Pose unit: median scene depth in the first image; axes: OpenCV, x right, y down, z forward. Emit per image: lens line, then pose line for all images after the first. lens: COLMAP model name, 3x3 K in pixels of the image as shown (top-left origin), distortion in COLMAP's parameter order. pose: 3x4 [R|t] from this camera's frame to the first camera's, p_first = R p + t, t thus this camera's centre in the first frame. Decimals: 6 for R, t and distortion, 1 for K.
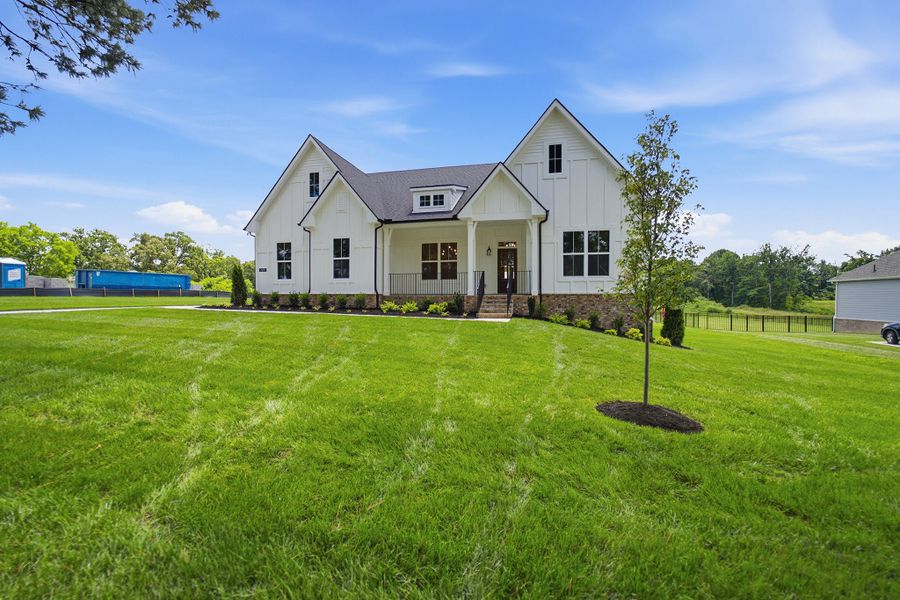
lens RADIAL K [[371.4, 0, 443.7], [0, 371.4, 296.7], [0, 0, 1]] dist [0.017655, 0.000362]
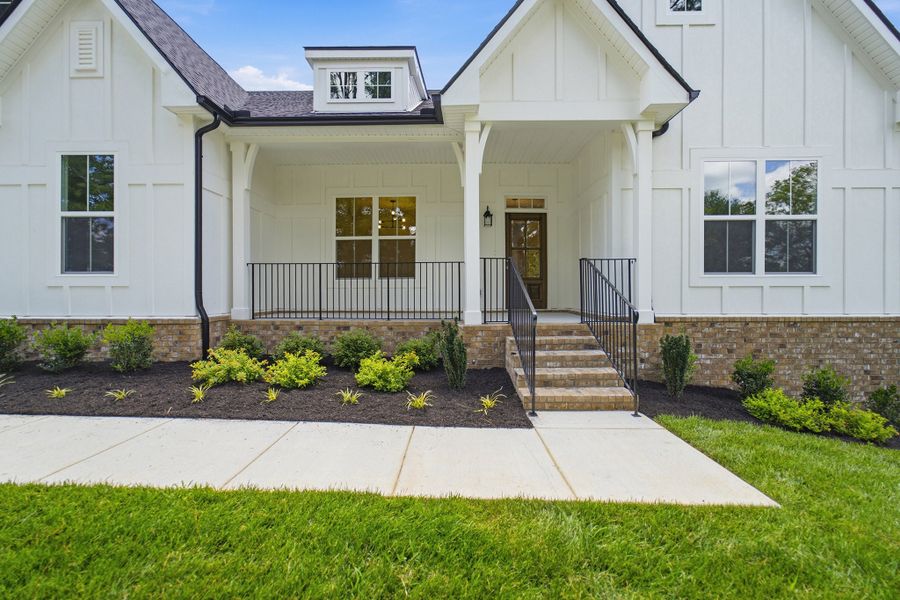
lens RADIAL K [[371.4, 0, 442.7], [0, 371.4, 292.9], [0, 0, 1]] dist [0.017655, 0.000362]
pose [[0.975391, -0.001728, 0.220475, -0.035645], [0.001742, 0.999998, 0.000131, -0.030824], [-0.220475, 0.000256, 0.975393, 0.591055]]
